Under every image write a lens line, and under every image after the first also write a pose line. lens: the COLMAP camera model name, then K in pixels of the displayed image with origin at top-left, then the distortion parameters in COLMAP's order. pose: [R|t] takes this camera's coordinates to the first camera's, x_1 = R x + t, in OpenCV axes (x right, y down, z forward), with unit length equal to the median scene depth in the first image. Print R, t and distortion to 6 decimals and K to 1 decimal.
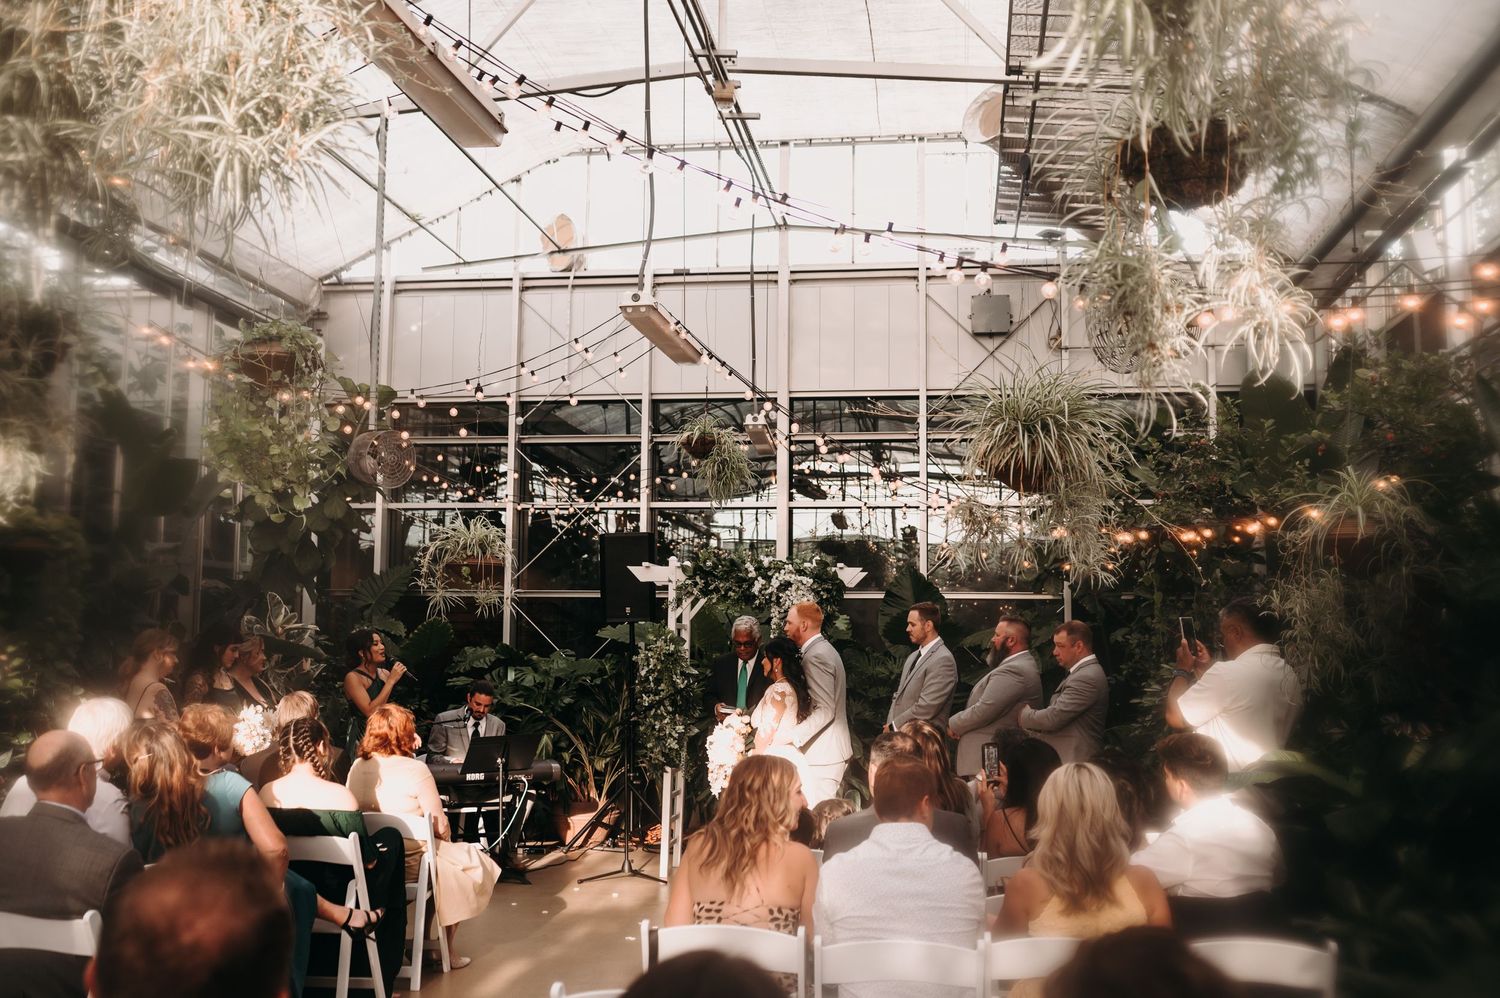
lens RADIAL K [[1514.5, 0, 750.0], [0, 1514.5, 499.0], [0, 0, 1]] dist [-0.020911, 0.000654]
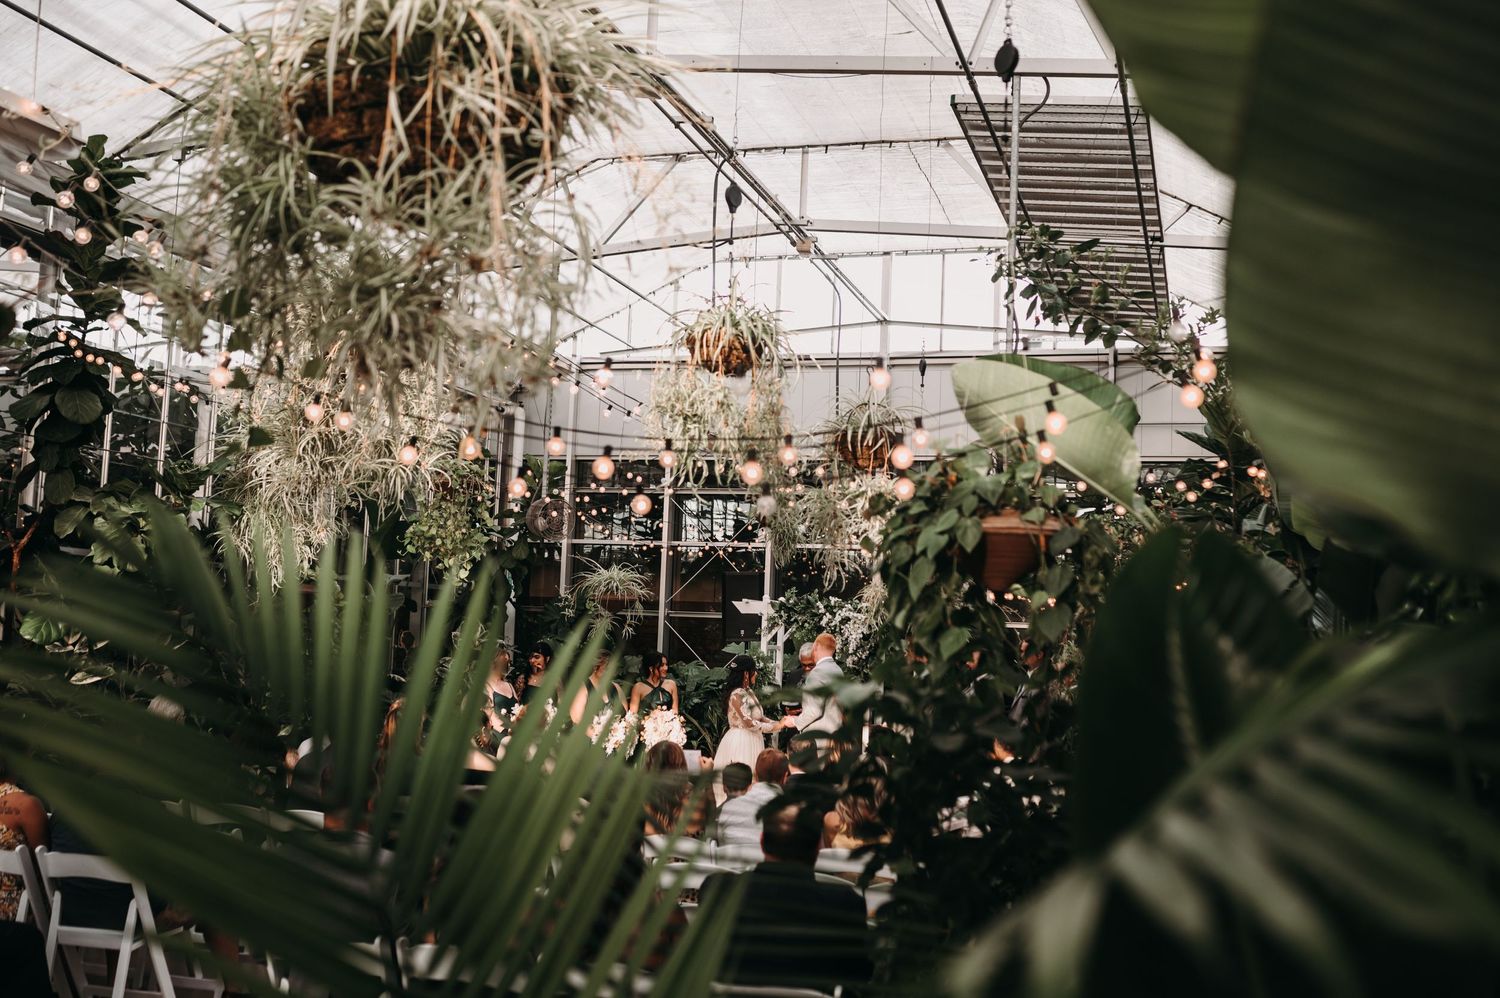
lens RADIAL K [[1514.5, 0, 750.0], [0, 1514.5, 499.0], [0, 0, 1]] dist [-0.020911, 0.000654]
pose [[0.987834, 0.012835, -0.154979, 0.140825], [-0.012582, 0.999917, 0.002616, -0.049523], [0.155000, -0.000635, 0.987914, -0.308134]]
